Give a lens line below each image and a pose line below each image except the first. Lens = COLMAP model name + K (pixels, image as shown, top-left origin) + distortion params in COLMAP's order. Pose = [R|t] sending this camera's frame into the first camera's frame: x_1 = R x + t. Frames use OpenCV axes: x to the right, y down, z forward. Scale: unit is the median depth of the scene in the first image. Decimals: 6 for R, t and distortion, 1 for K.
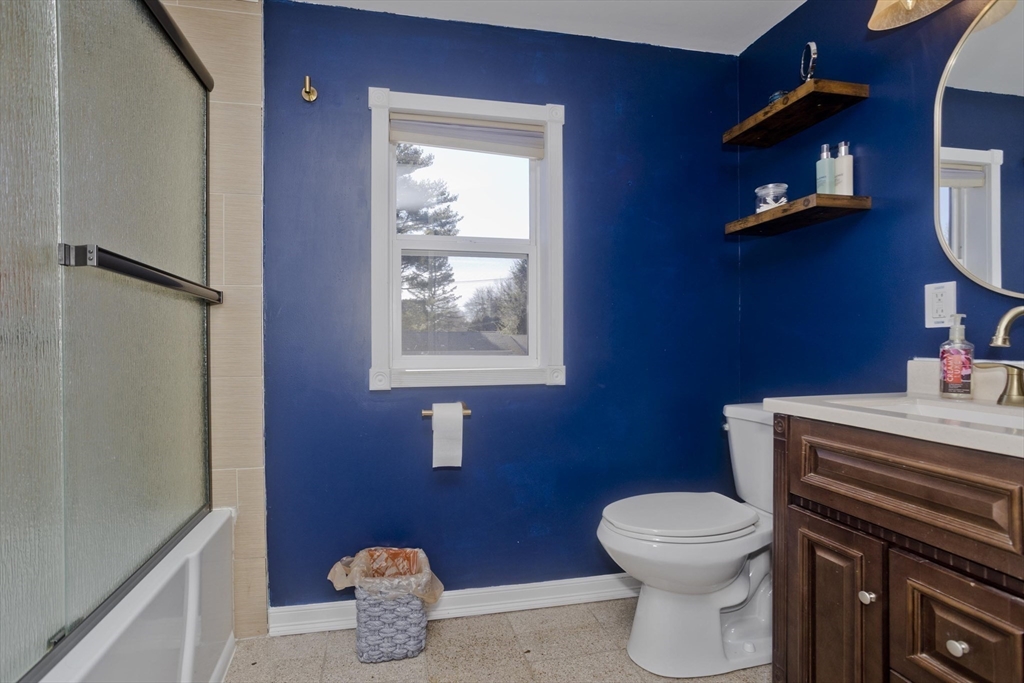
lens RADIAL K [[496.3, 0, 512.0], [0, 496.3, 341.5], [0, 0, 1]] dist [-0.004063, 0.032206]
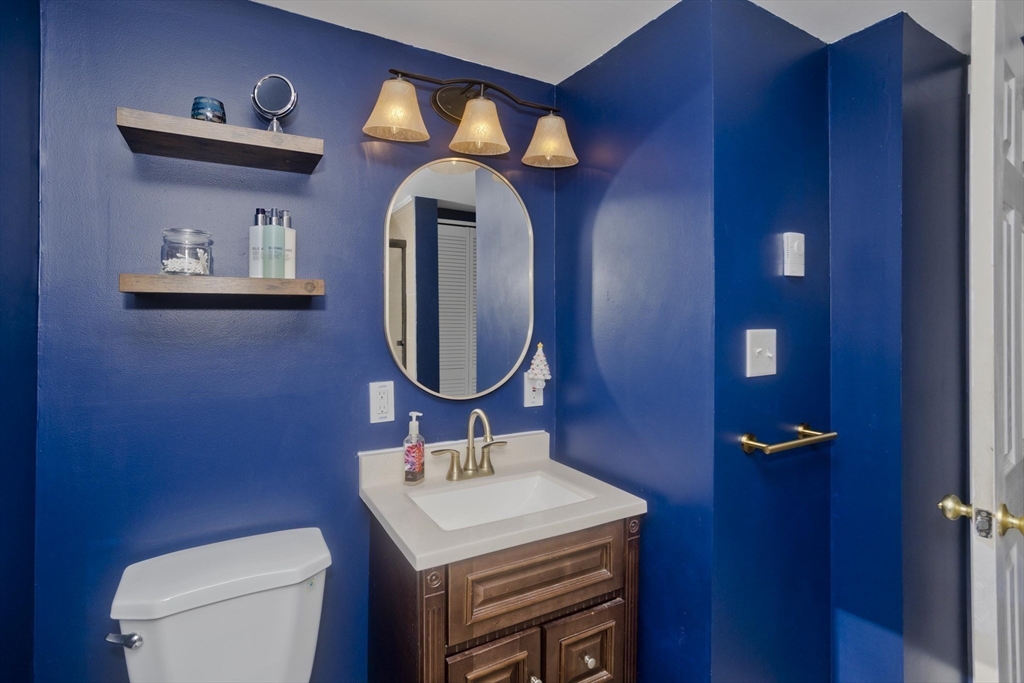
lens RADIAL K [[496.3, 0, 512.0], [0, 496.3, 341.5], [0, 0, 1]] dist [-0.004063, 0.032206]
pose [[-0.268858, -0.036267, 0.962497, -0.294179], [-0.000029, 0.999291, 0.037645, -0.265937], [-0.963180, 0.010094, -0.268668, 1.097360]]
